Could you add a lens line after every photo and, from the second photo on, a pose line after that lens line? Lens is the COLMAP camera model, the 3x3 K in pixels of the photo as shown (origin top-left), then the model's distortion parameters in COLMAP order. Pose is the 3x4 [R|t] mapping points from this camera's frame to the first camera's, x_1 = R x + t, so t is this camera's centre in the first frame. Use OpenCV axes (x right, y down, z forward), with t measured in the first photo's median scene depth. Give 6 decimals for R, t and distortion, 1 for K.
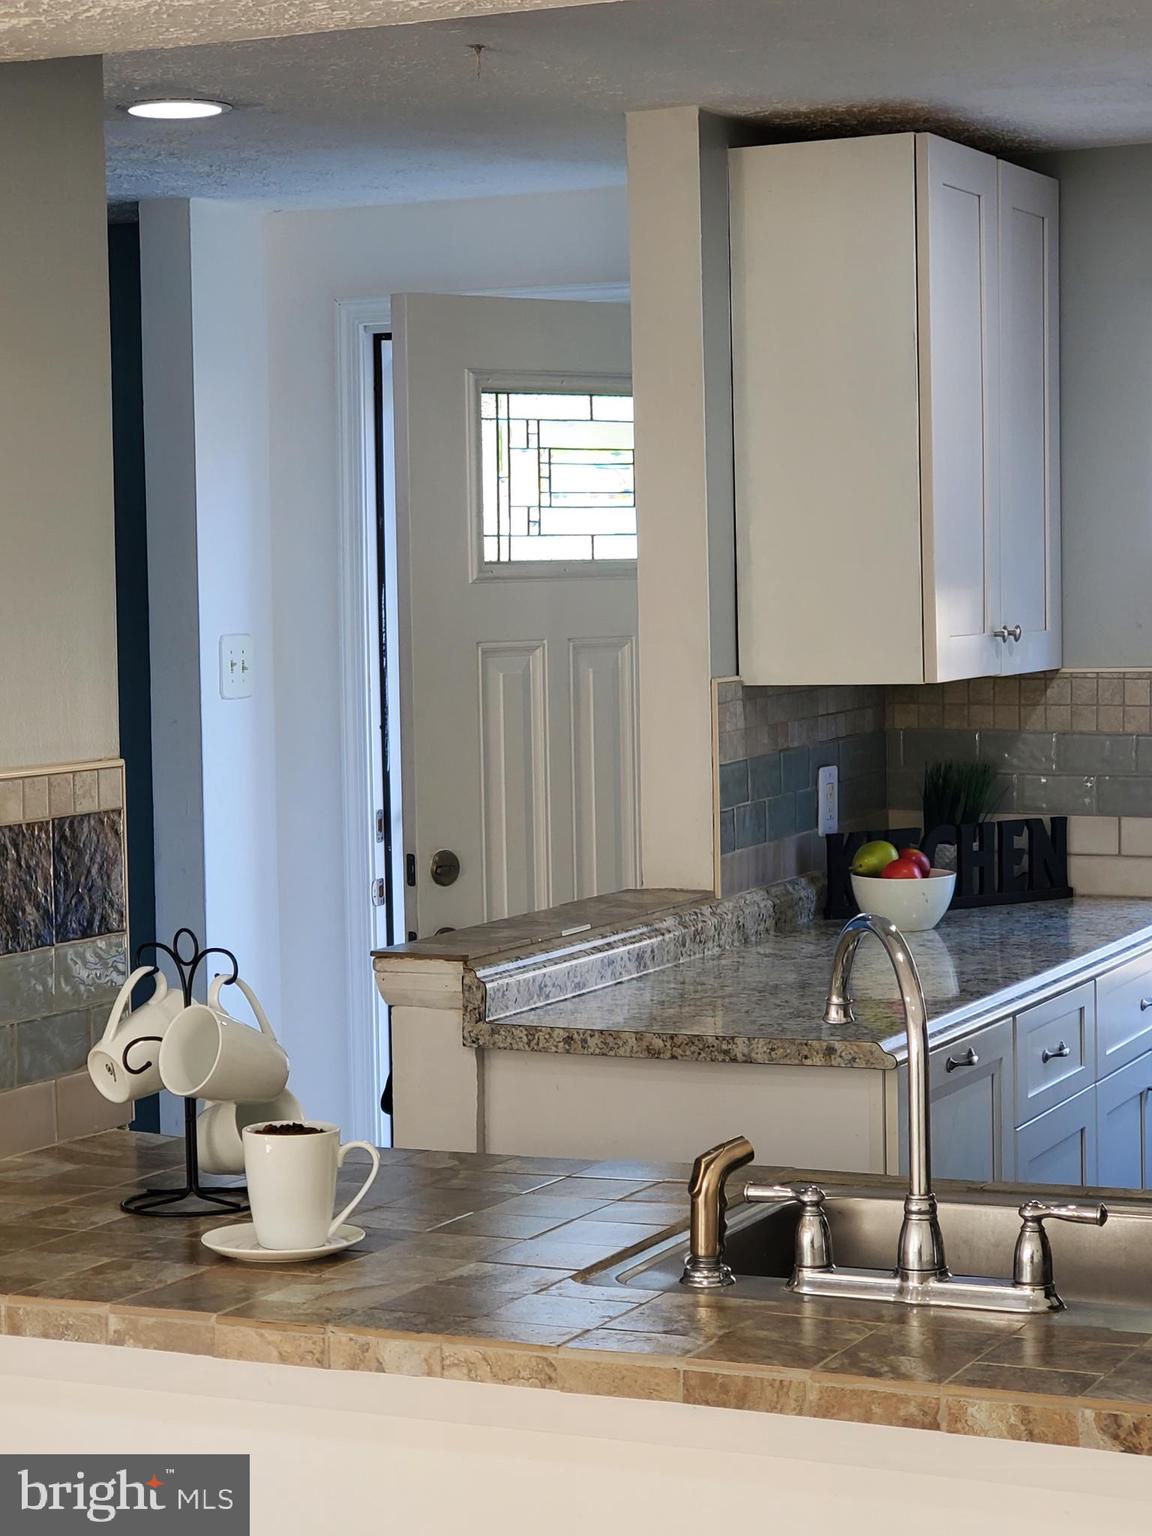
lens RADIAL K [[3209.0, 0, 576.0], [0, 3209.0, 768.0], [0, 0, 1]] dist [-0.103336, 1.522413]
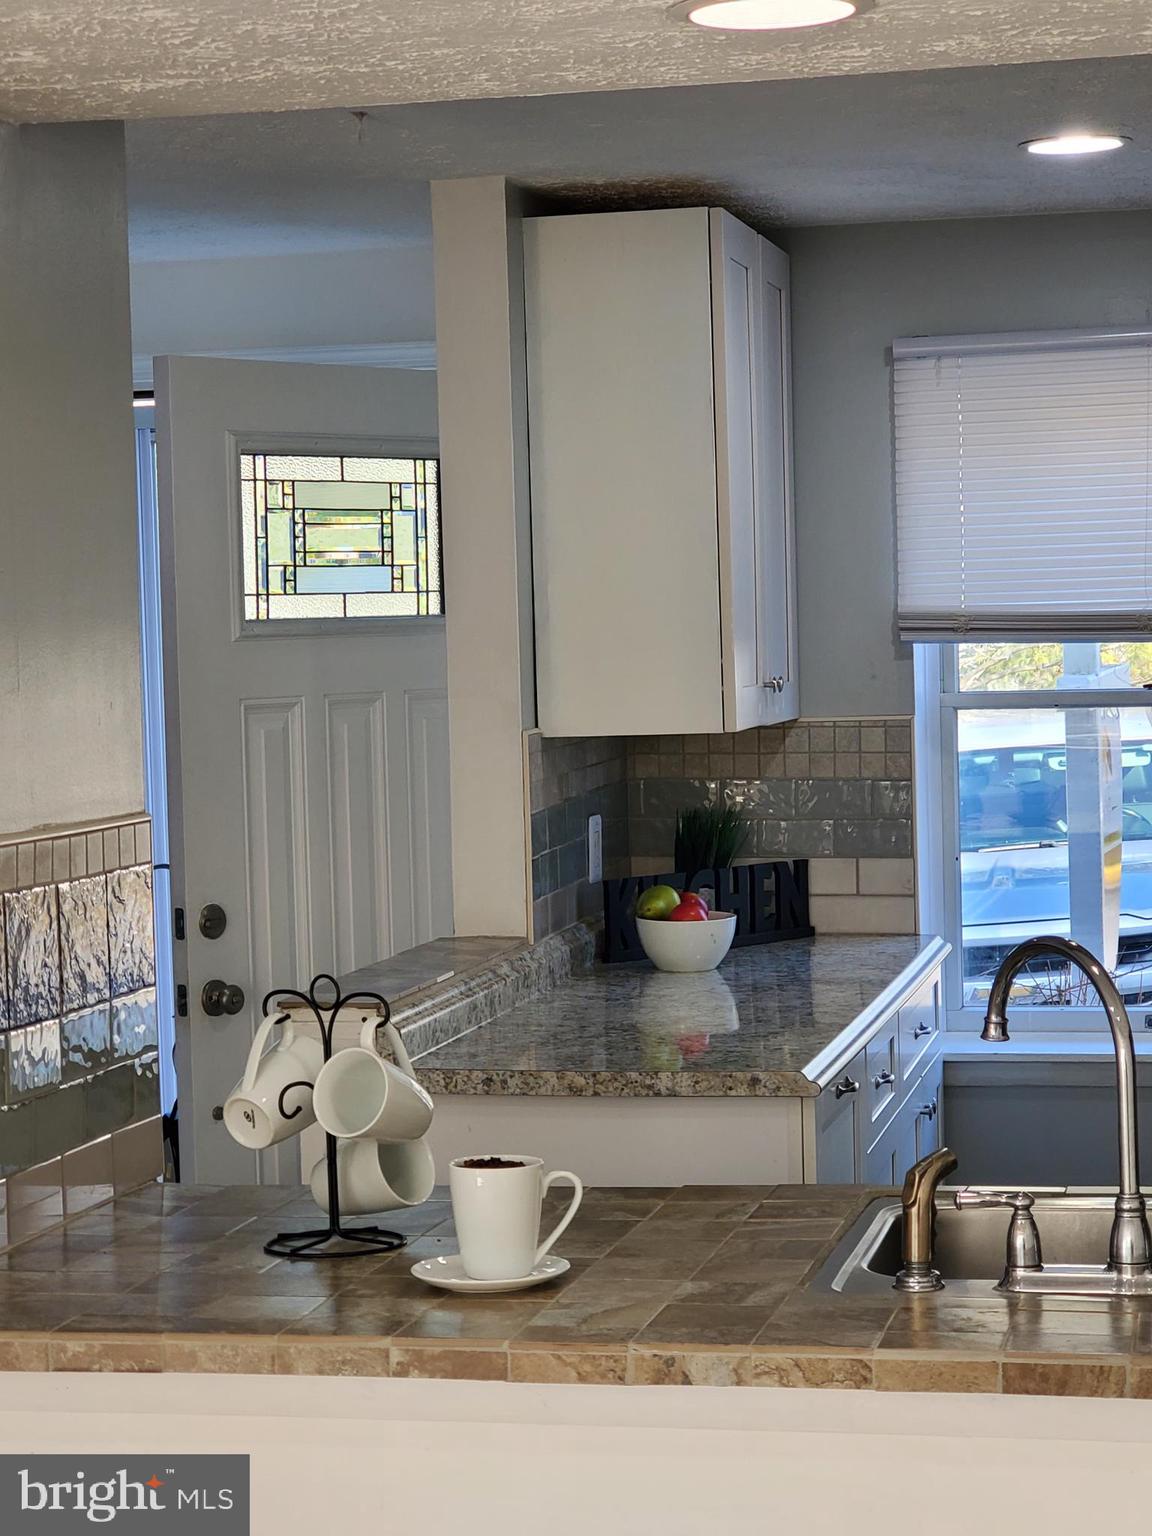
lens RADIAL K [[3197.7, 0, 623.3], [0, 3197.7, 769.0], [0, 0, 1]] dist [-0.063770, 1.435759]
pose [[0.974151, -0.016575, 0.225288, -0.179541], [0.020979, 0.999633, -0.017168, 0.002997], [-0.224920, 0.021450, 0.974141, -0.008874]]
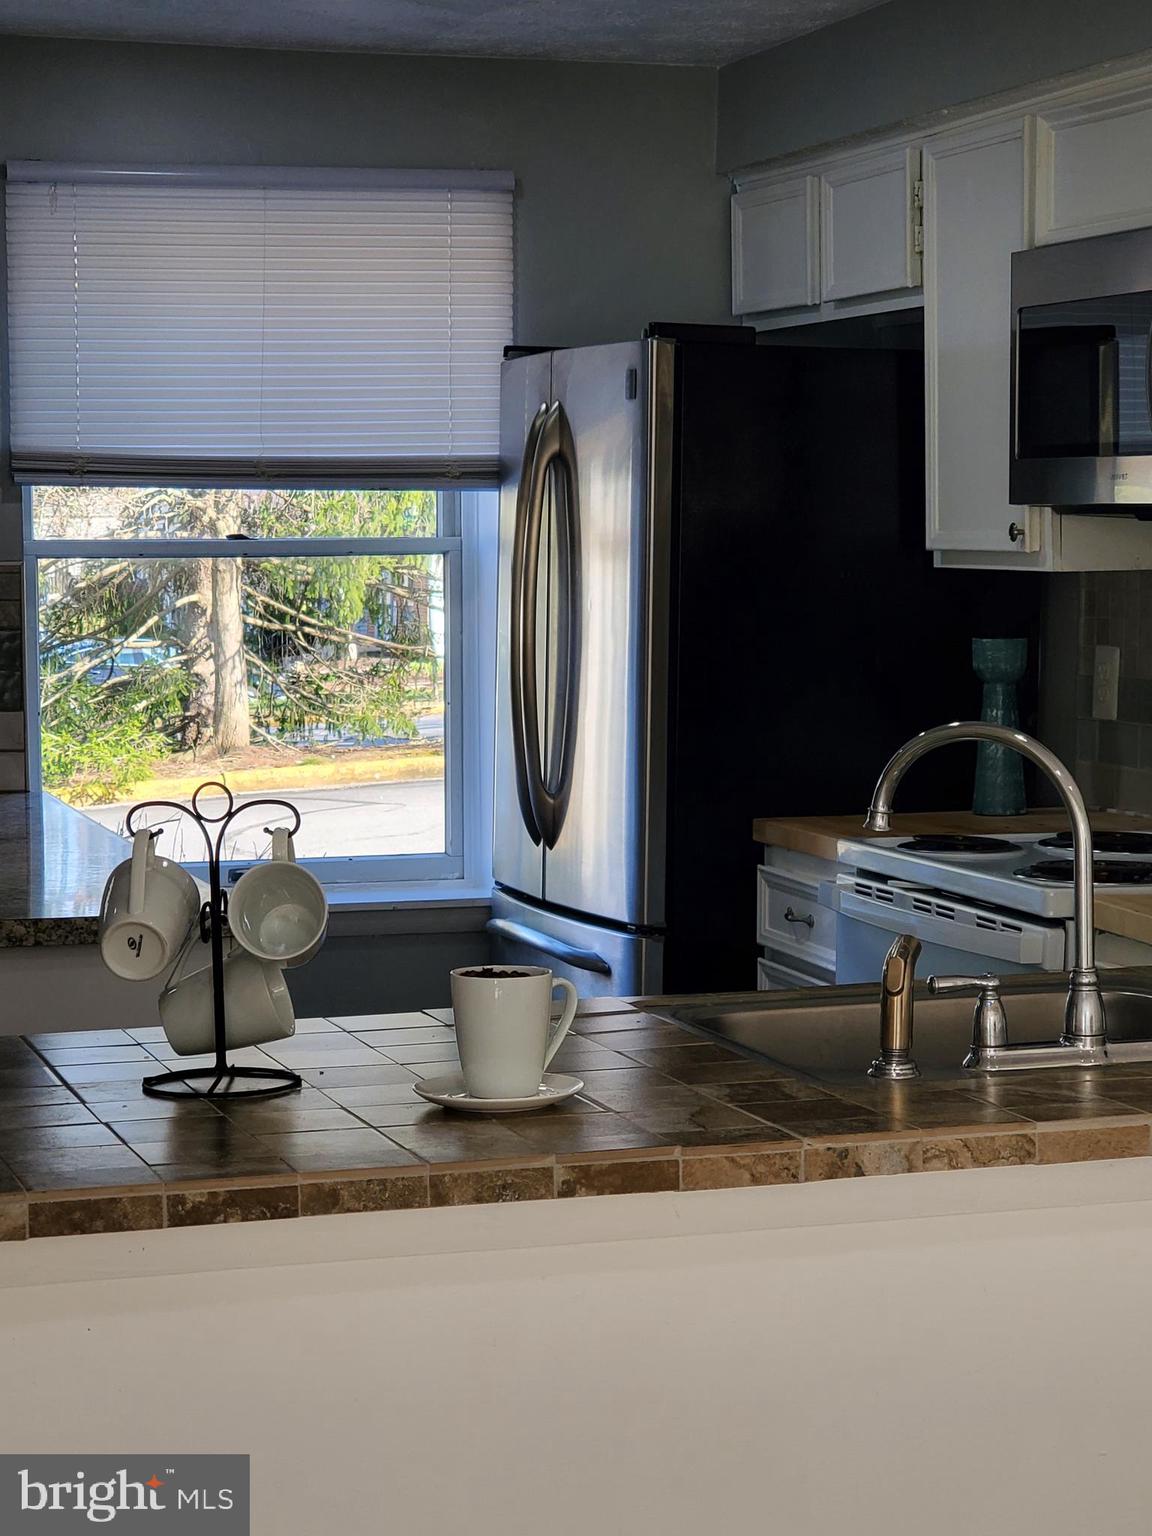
lens RADIAL K [[3166.5, 0, 576.0], [0, 3166.5, 768.0], [0, 0, 1]] dist [-0.088488, 1.700238]
pose [[0.732694, -0.038275, 0.679482, -0.456598], [0.030662, 0.999260, 0.023226, 0.019988], [-0.679868, 0.003817, 0.733325, 0.190793]]
